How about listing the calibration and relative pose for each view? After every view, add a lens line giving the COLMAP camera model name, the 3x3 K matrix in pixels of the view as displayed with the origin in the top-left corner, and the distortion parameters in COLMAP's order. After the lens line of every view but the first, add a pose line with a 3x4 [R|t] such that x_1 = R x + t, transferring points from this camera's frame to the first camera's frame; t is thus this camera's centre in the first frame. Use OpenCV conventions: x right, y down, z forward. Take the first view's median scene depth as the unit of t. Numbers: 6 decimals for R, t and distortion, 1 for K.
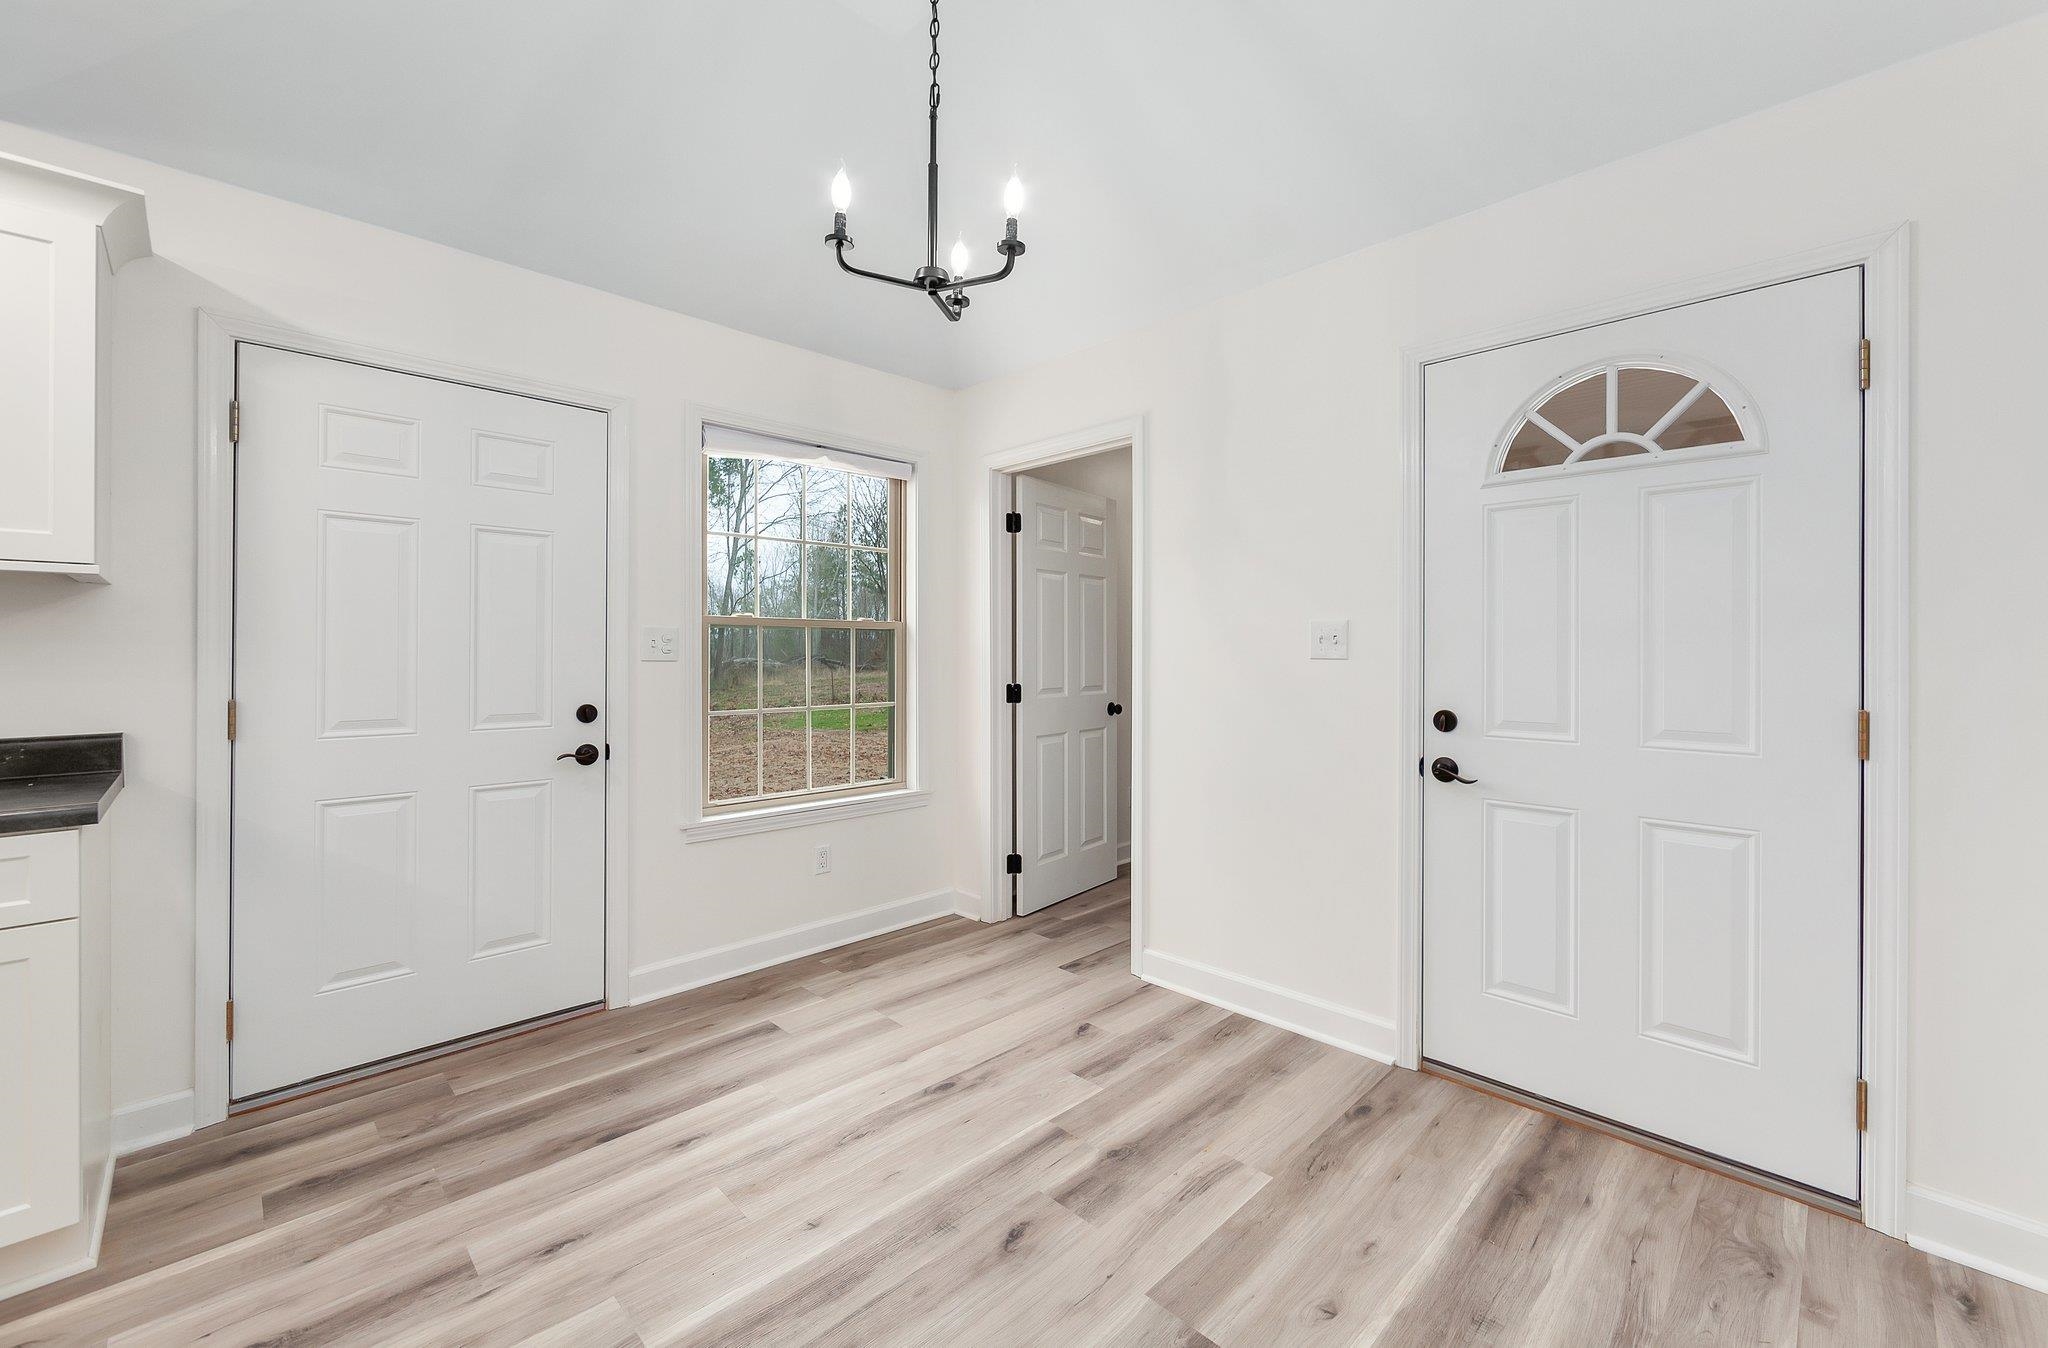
lens RADIAL K [[827.0, 0, 1025.8], [0, 827.0, 649.0], [0, 0, 1]] dist [-0.001045, -0.000213]
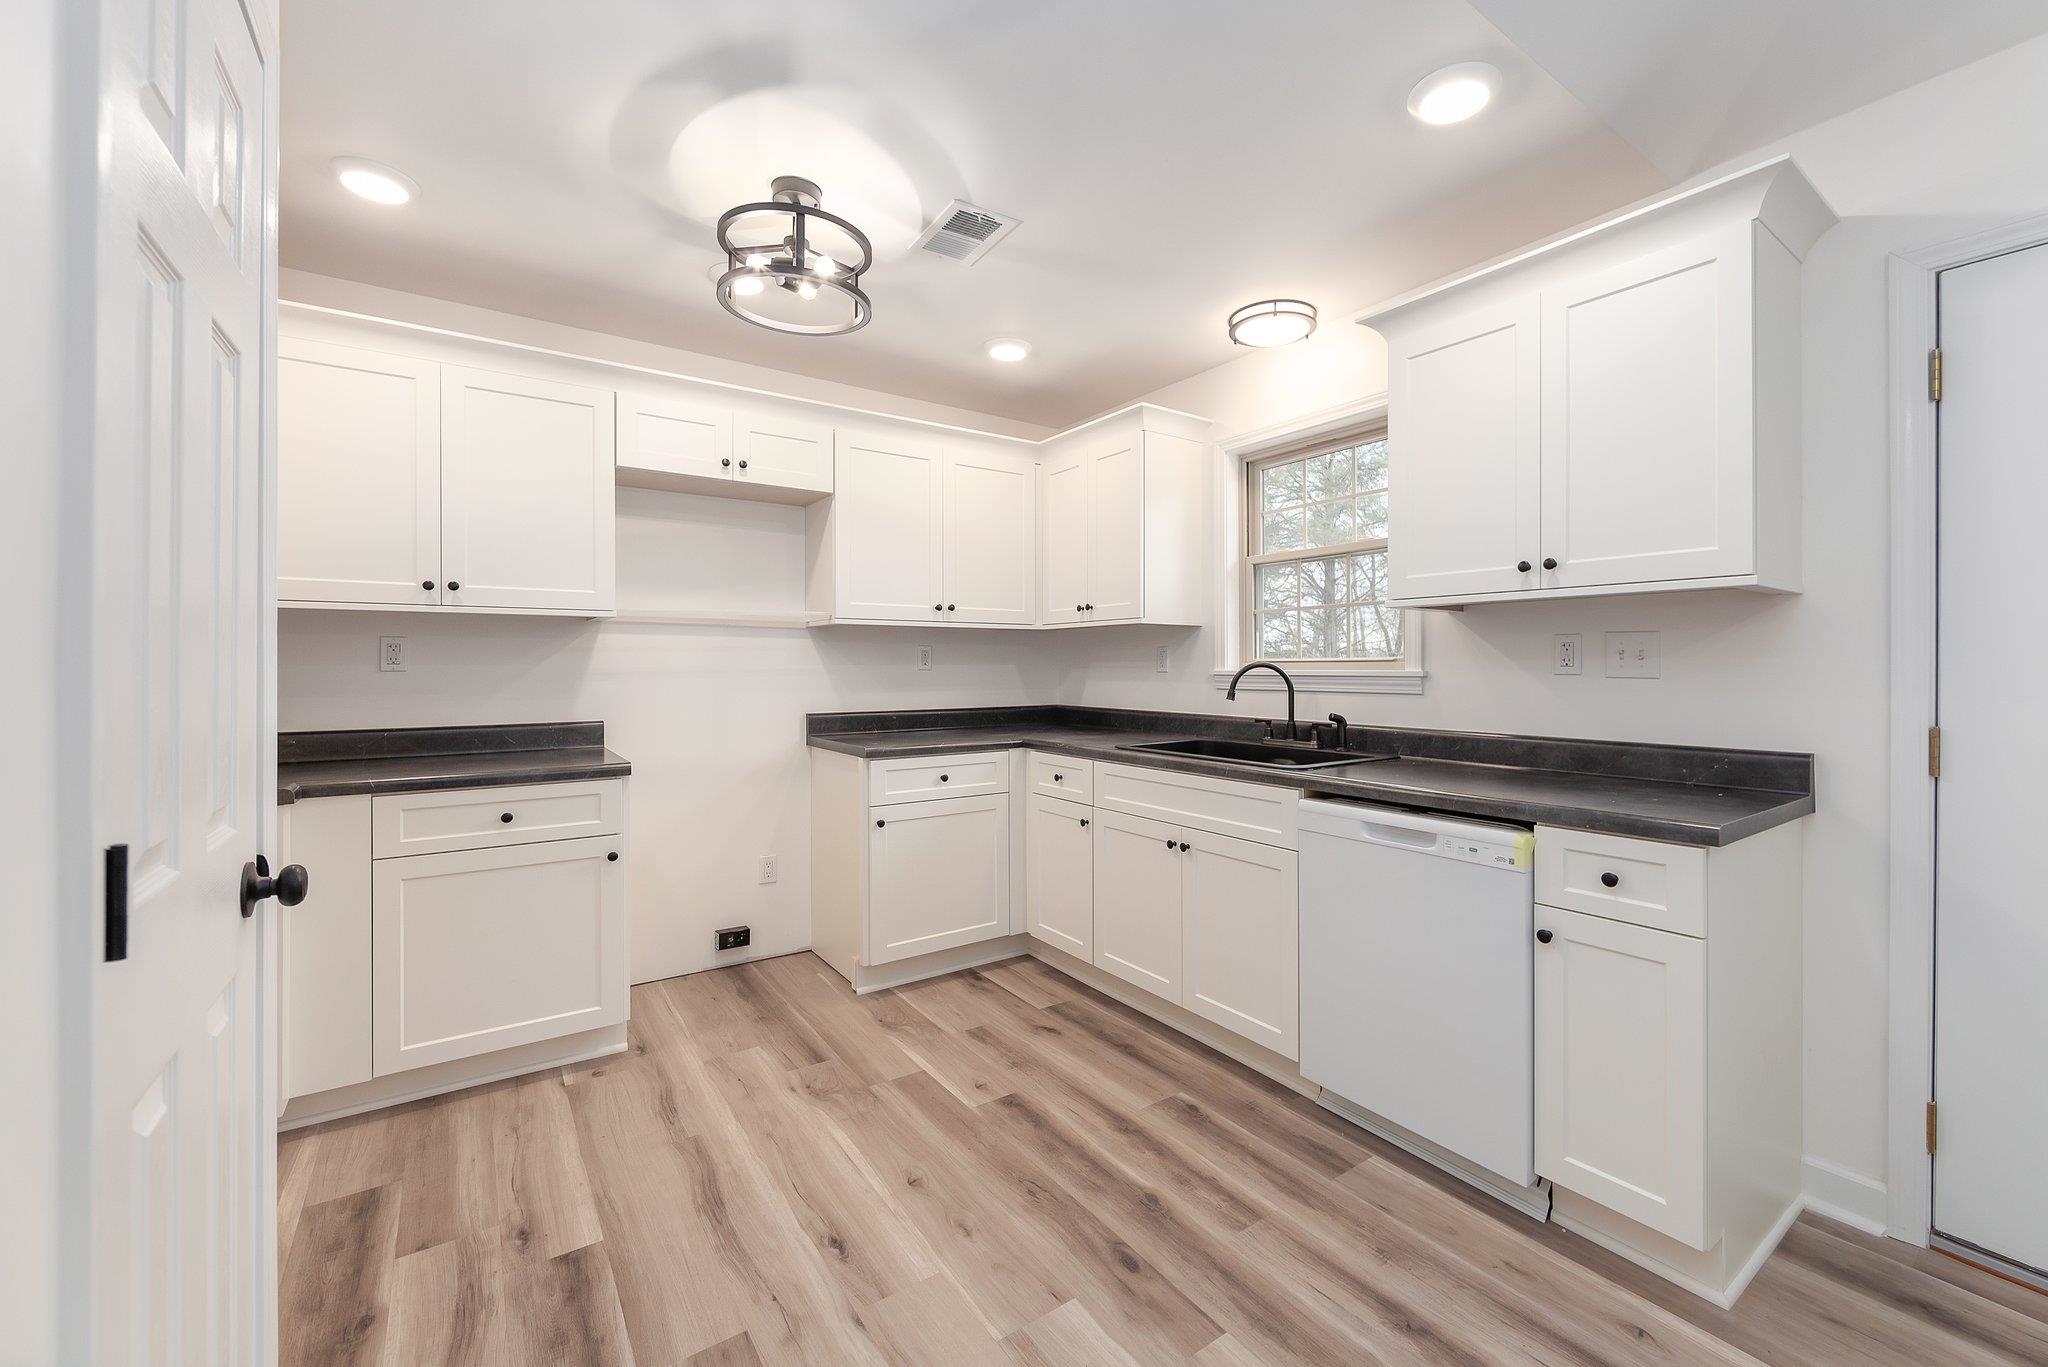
lens RADIAL K [[817.7, 0, 1055.9], [0, 817.7, 664.6], [0, 0, 1]] dist [-0.003821, -0.000412]
pose [[-0.157222, -0.001057, -0.987563, -0.055300], [0.003680, 0.999992, -0.001656, 0.000525], [0.987556, -0.003895, -0.157217, 0.287111]]
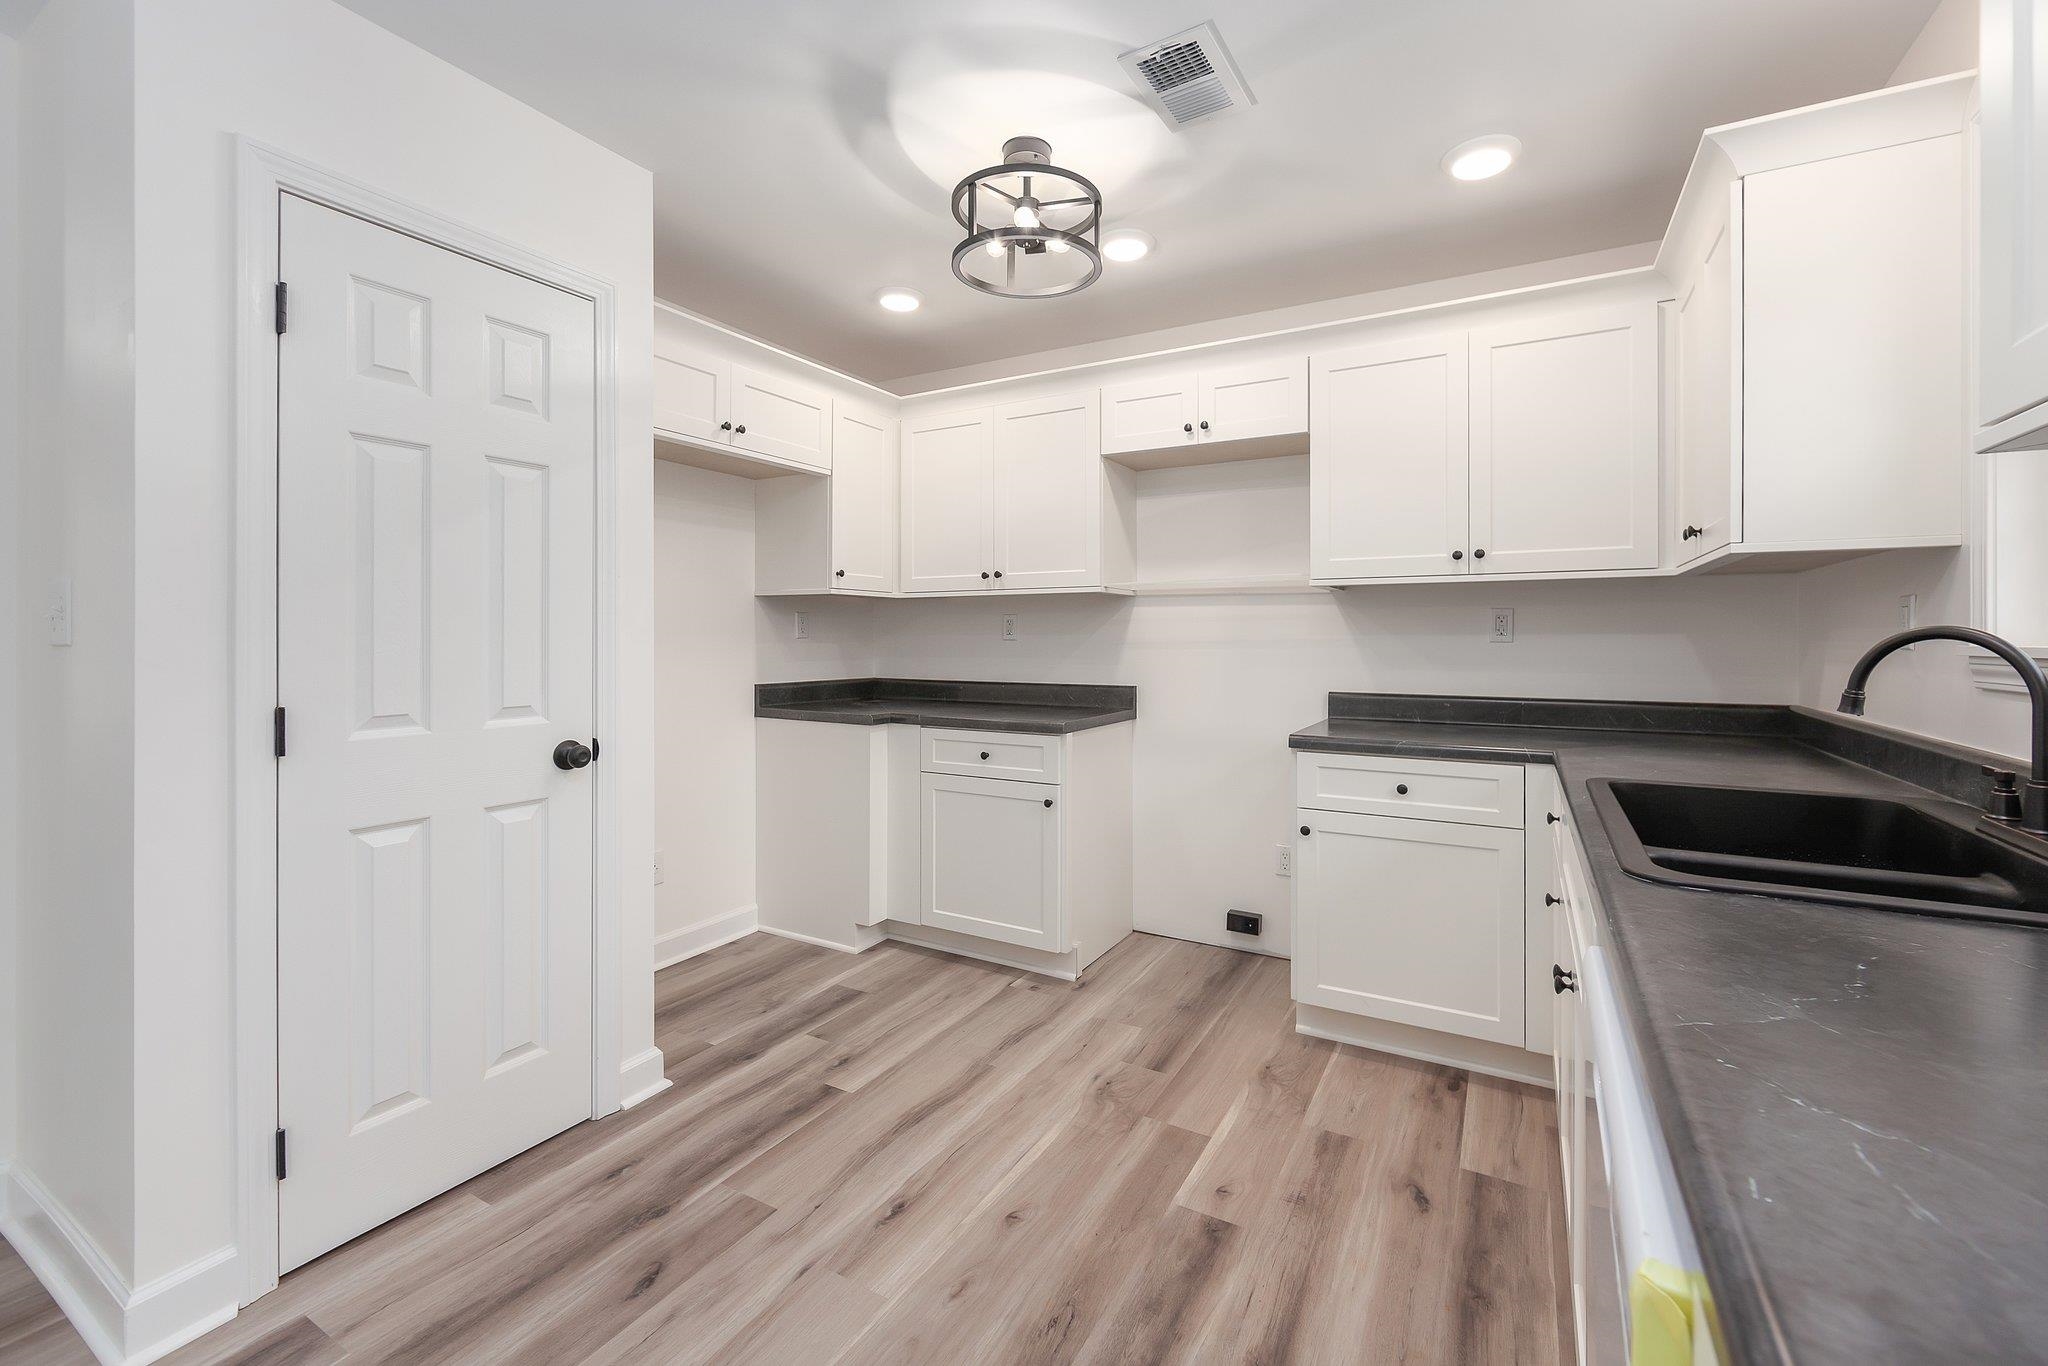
lens RADIAL K [[841.2, 0, 1056.4], [0, 841.2, 636.4], [0, 0, 1]] dist [-0.002903, -0.000001]
pose [[-0.958103, -0.001072, -0.286420, -0.707427], [-0.000011, 0.999993, -0.003705, 0.004326], [0.286422, -0.003546, -0.958097, 0.775285]]
